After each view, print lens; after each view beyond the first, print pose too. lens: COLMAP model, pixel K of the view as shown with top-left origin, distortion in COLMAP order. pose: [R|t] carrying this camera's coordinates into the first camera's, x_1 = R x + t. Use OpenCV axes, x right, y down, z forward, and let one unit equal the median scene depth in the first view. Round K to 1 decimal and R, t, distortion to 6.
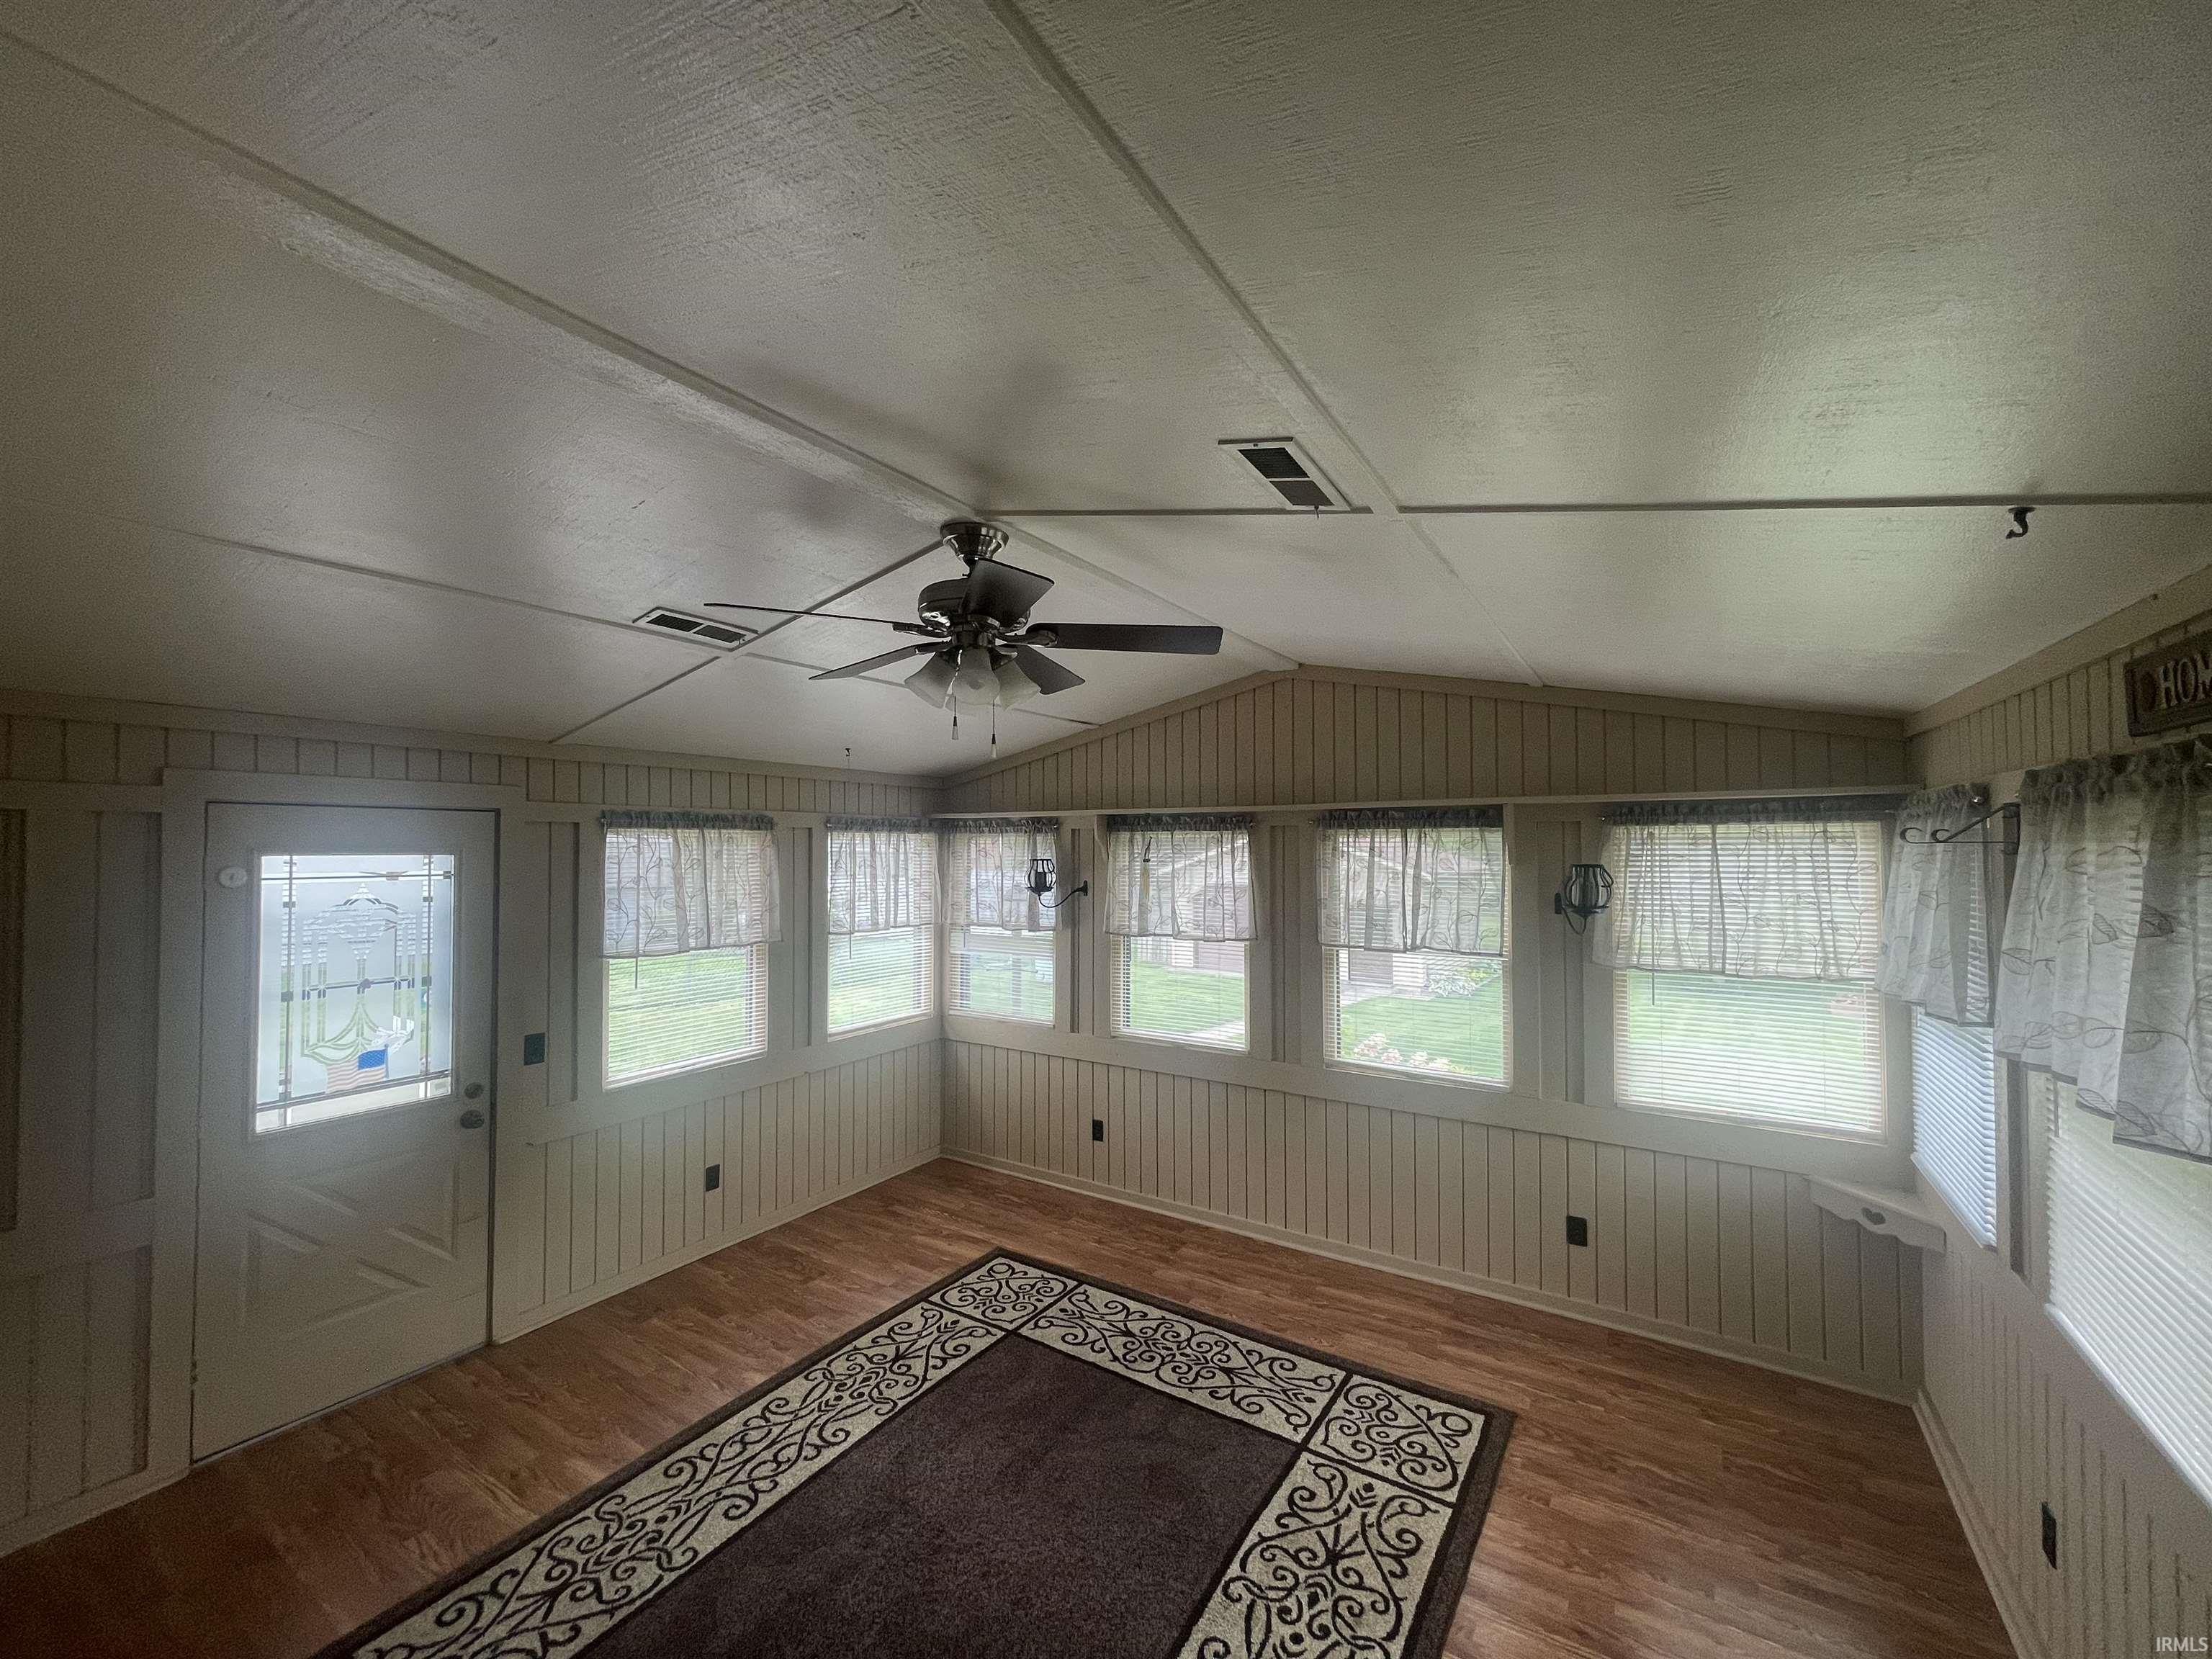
lens RADIAL K [[896.6, 0, 1097.5], [0, 896.6, 819.0], [0, 0, 1]] dist [-0.002846, 0.001159]
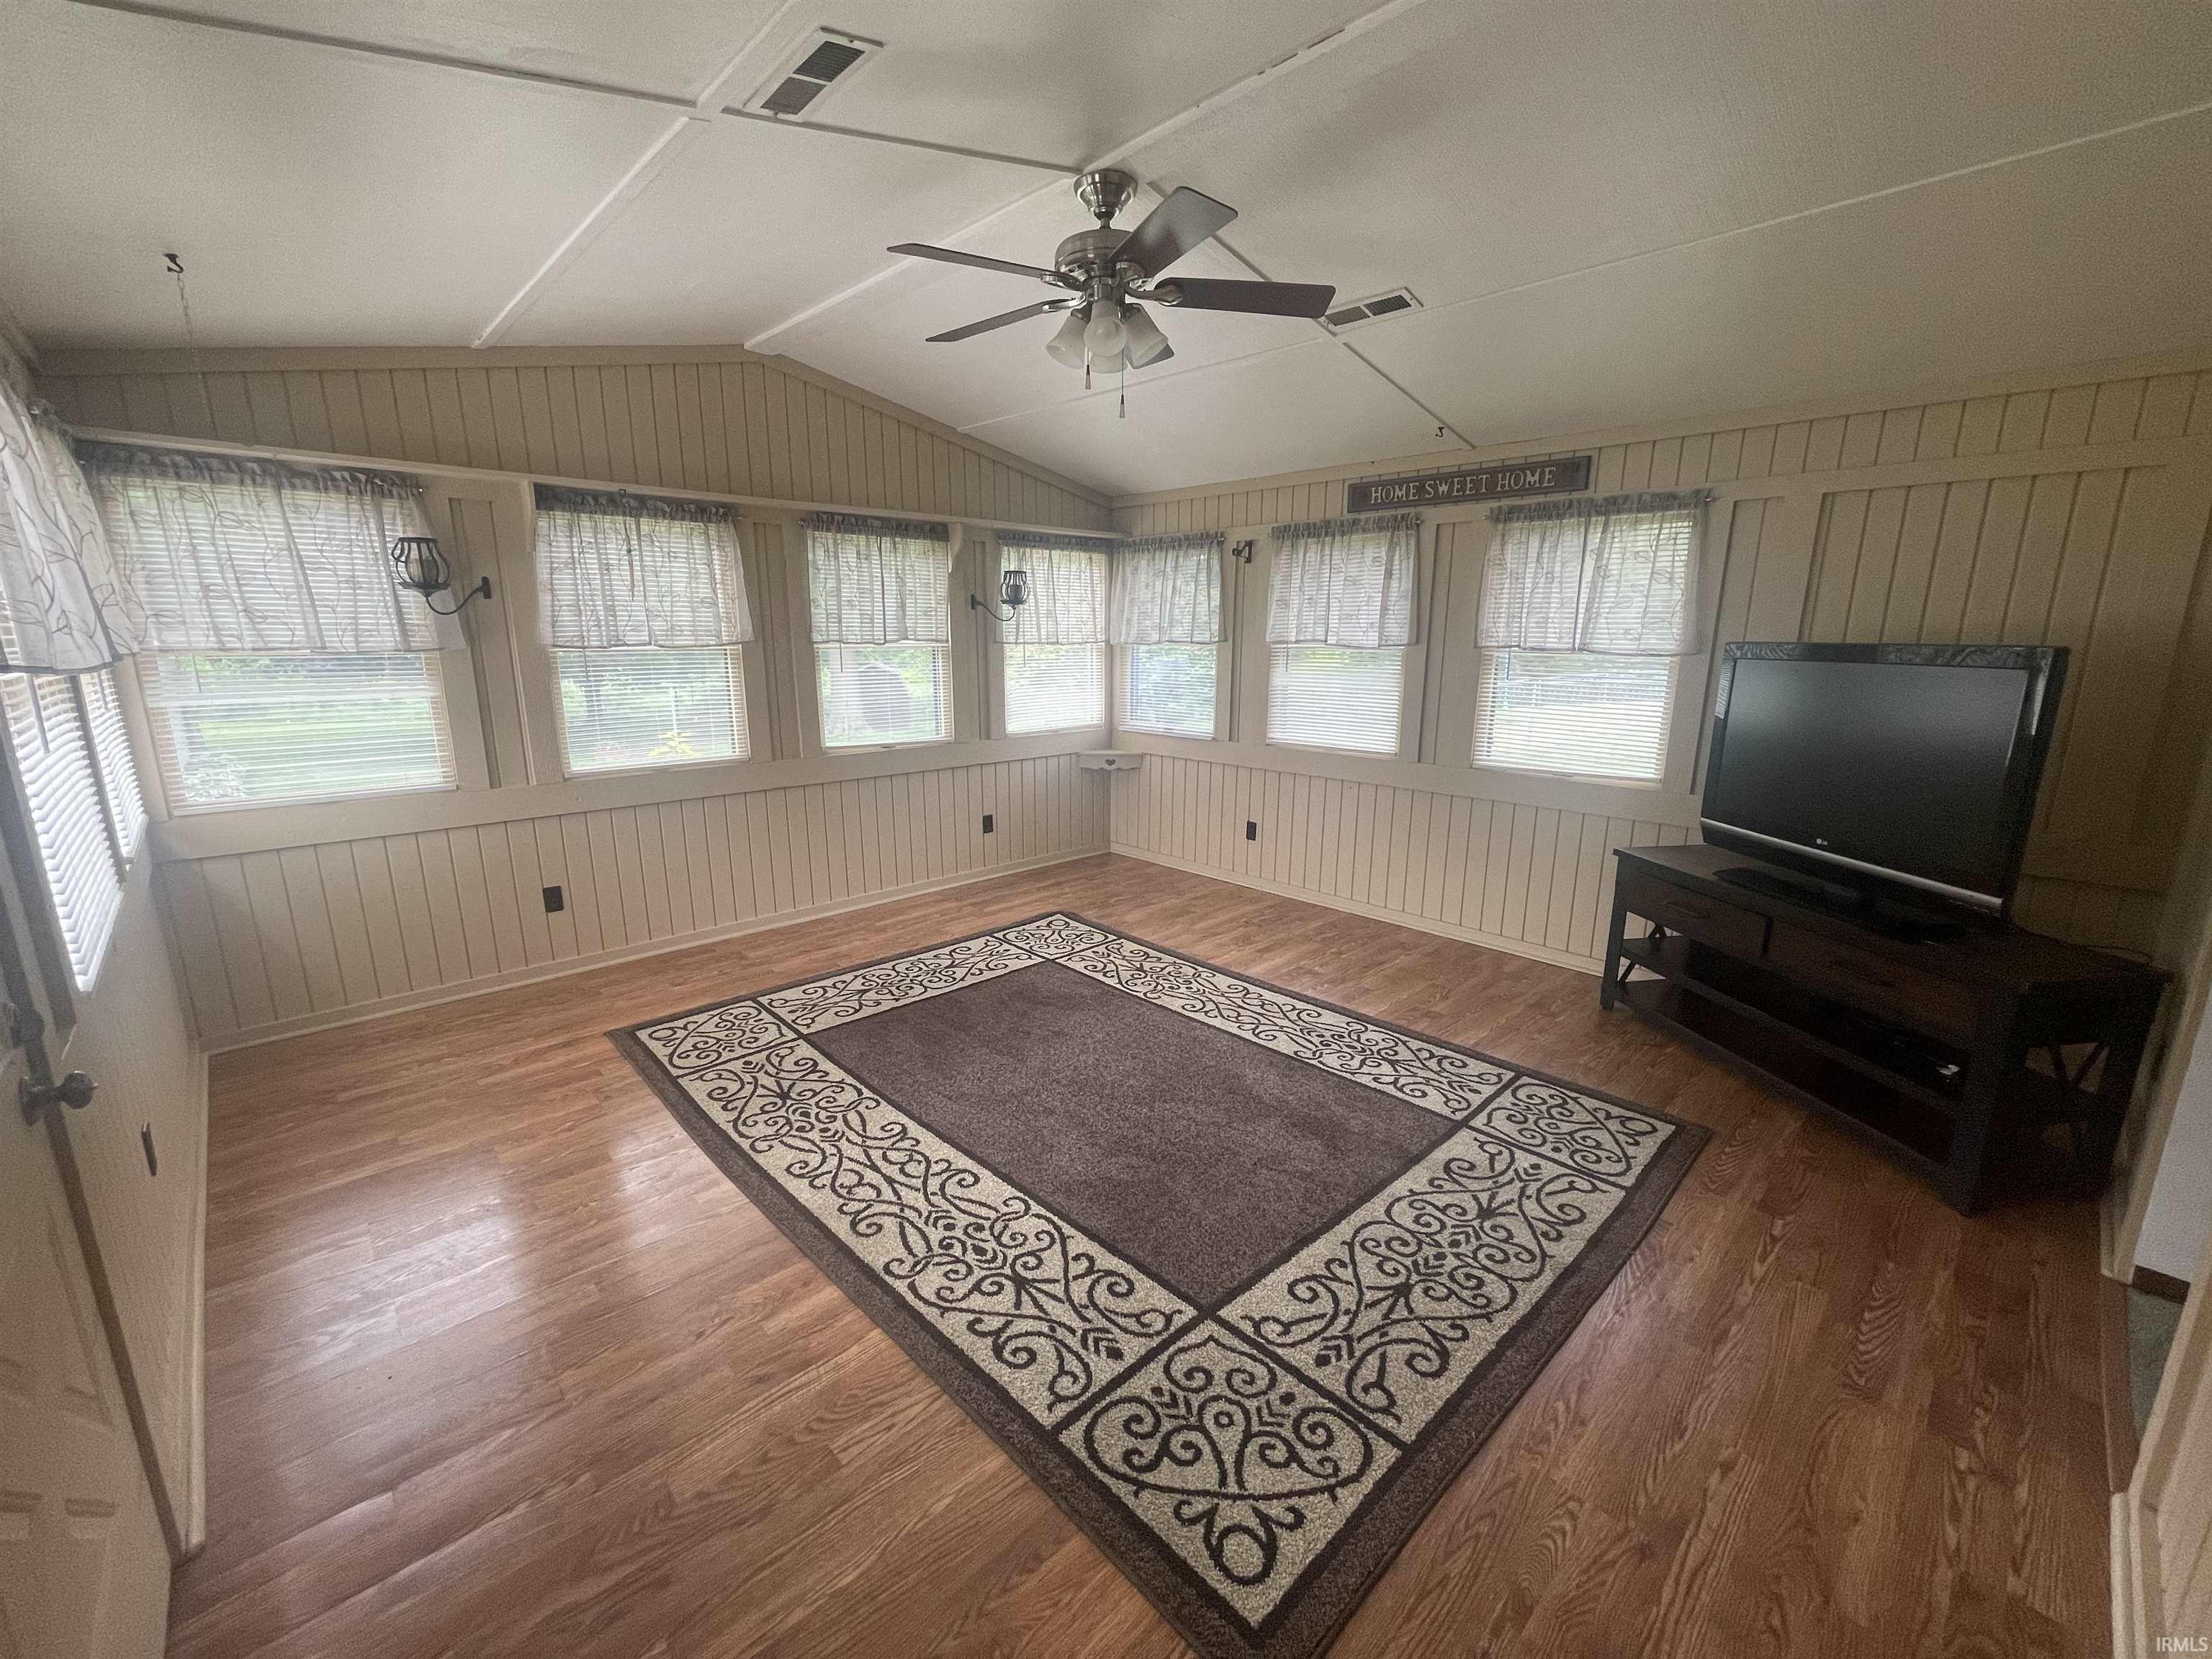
lens RADIAL K [[896.6, 0, 1112.1], [0, 896.6, 830.2], [0, 0, 1]] dist [-0.002846, 0.001159]
pose [[0.221845, -0.211873, 0.951785, -0.934177], [-0.036628, 0.973608, 0.225269, 0.129777], [-0.974394, -0.084837, 0.208230, 0.512172]]
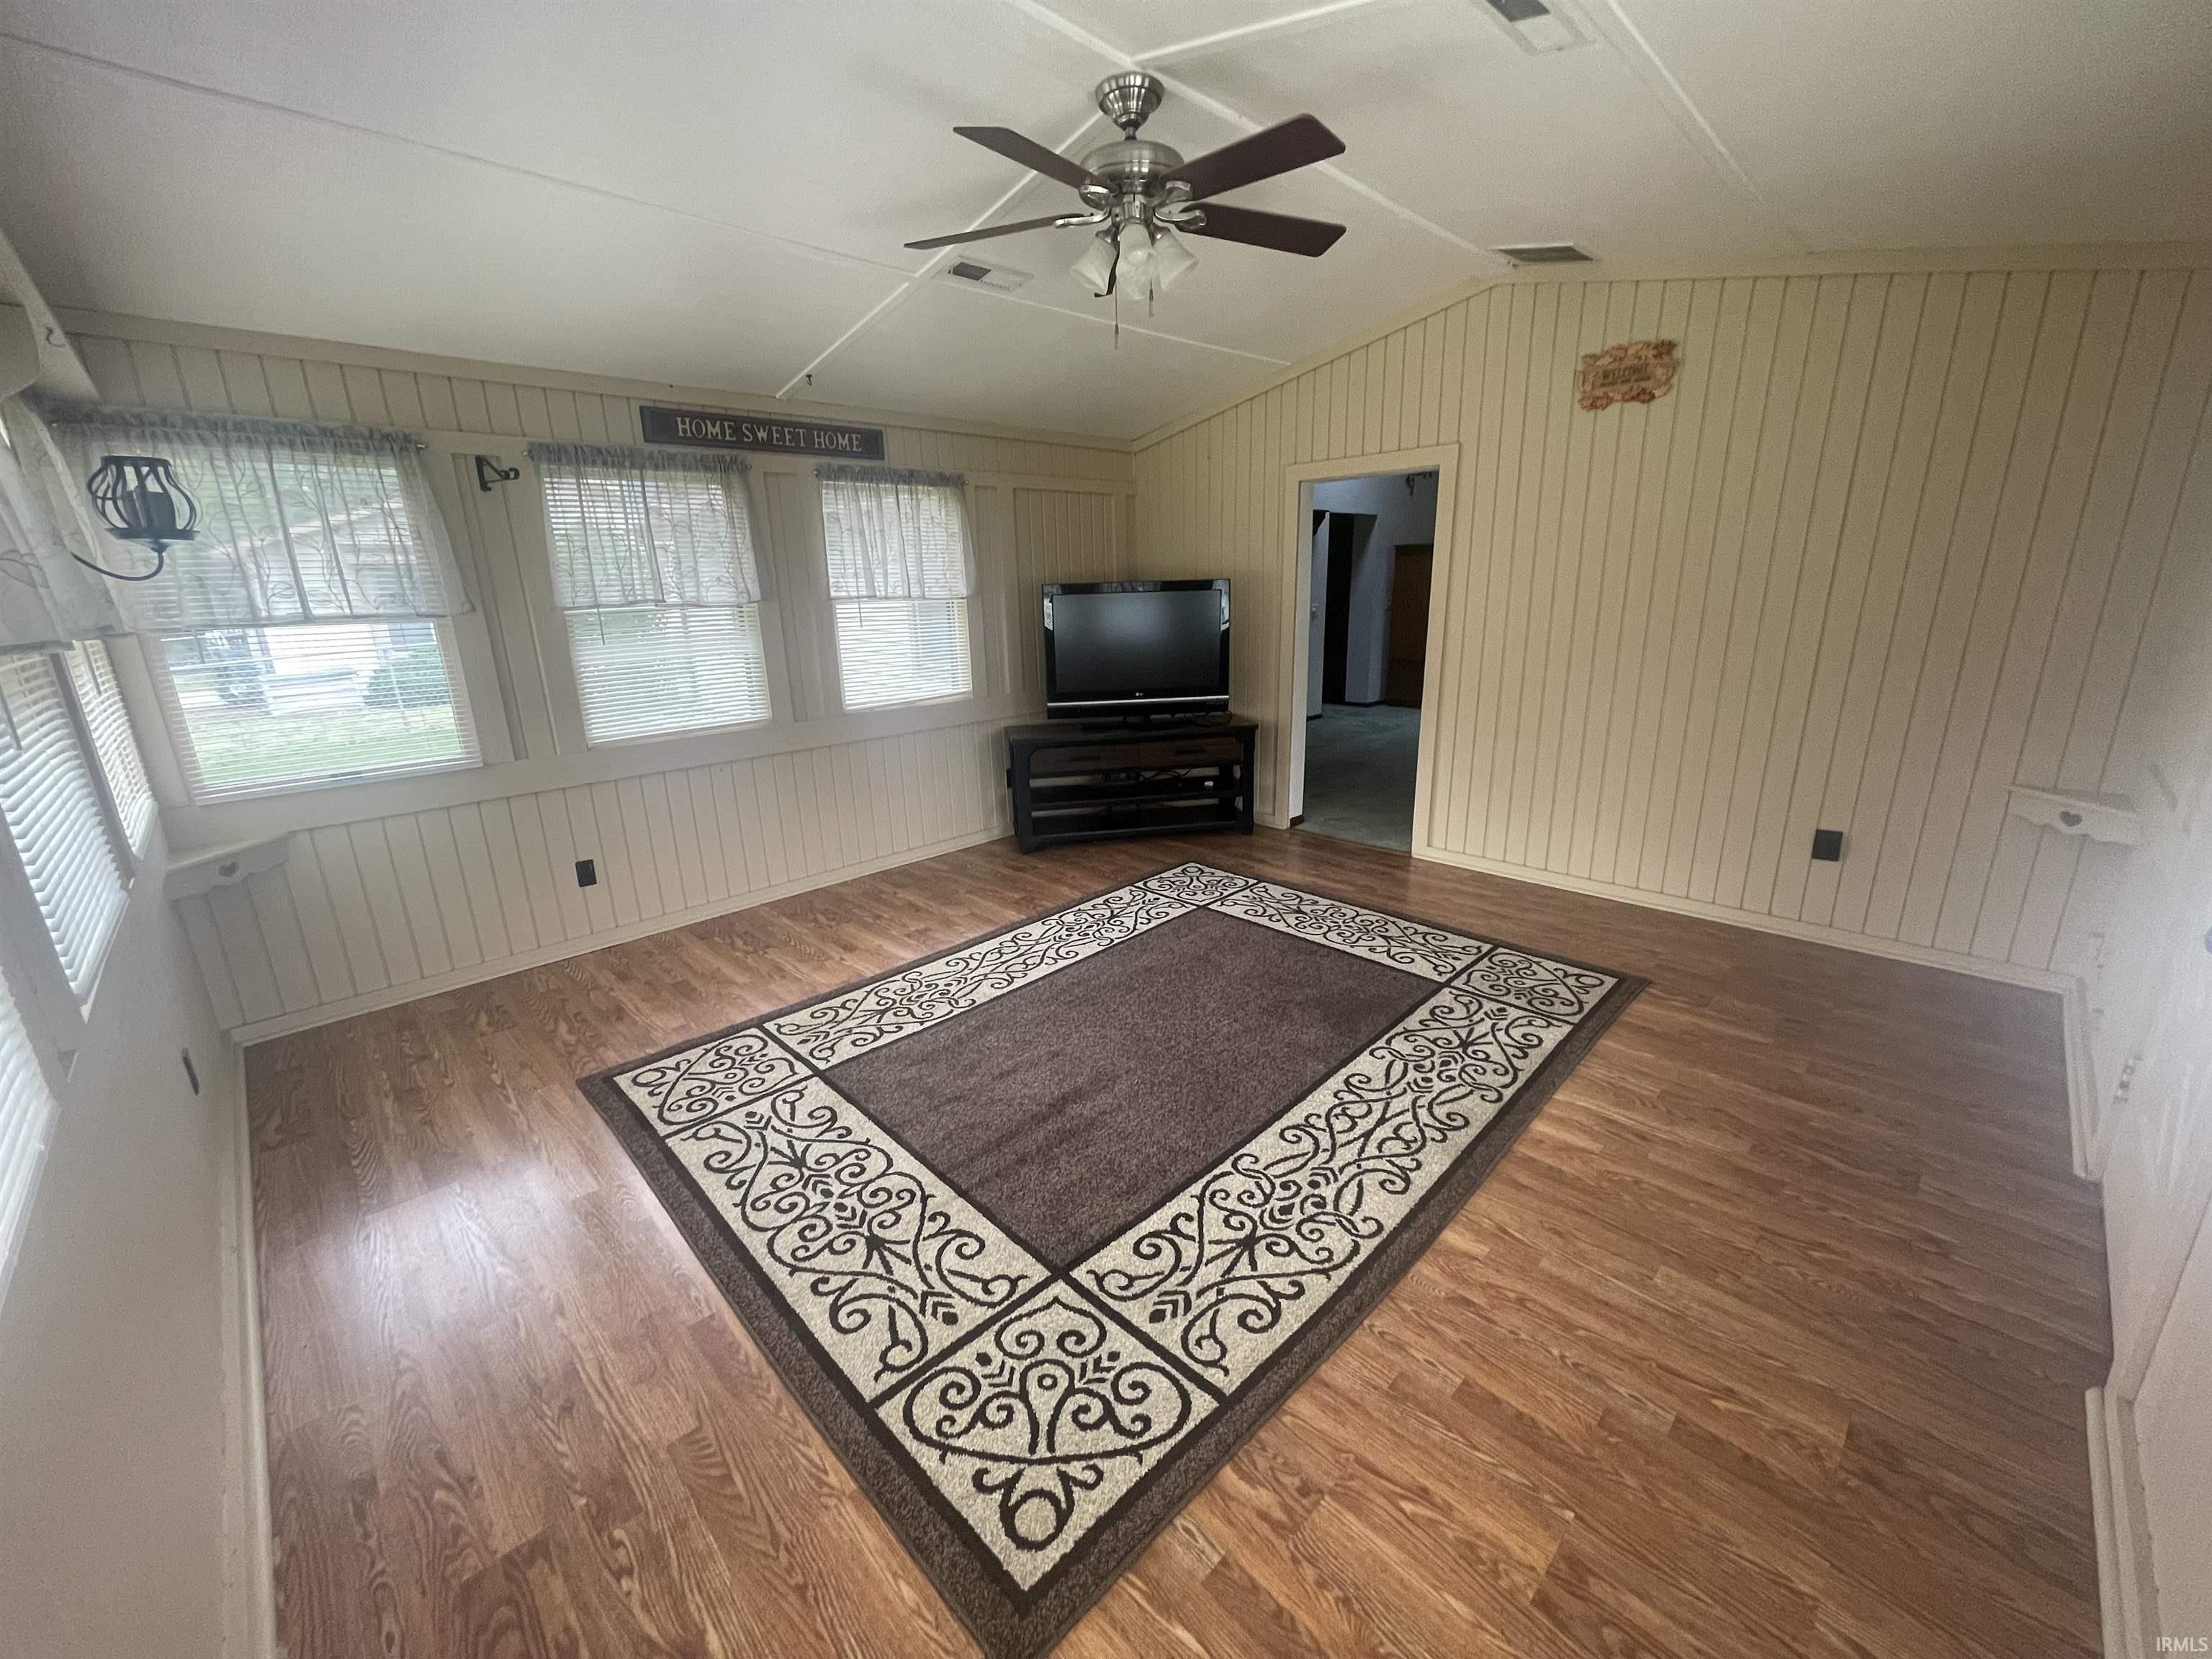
lens RADIAL K [[896.6, 0, 1108.0], [0, 896.6, 815.1], [0, 0, 1]] dist [-0.002846, 0.001159]
pose [[-0.977250, -0.026798, 0.210393, -0.248504], [0.022359, 0.973441, 0.227843, 0.163471], [-0.210911, 0.227364, -0.950696, 1.533818]]
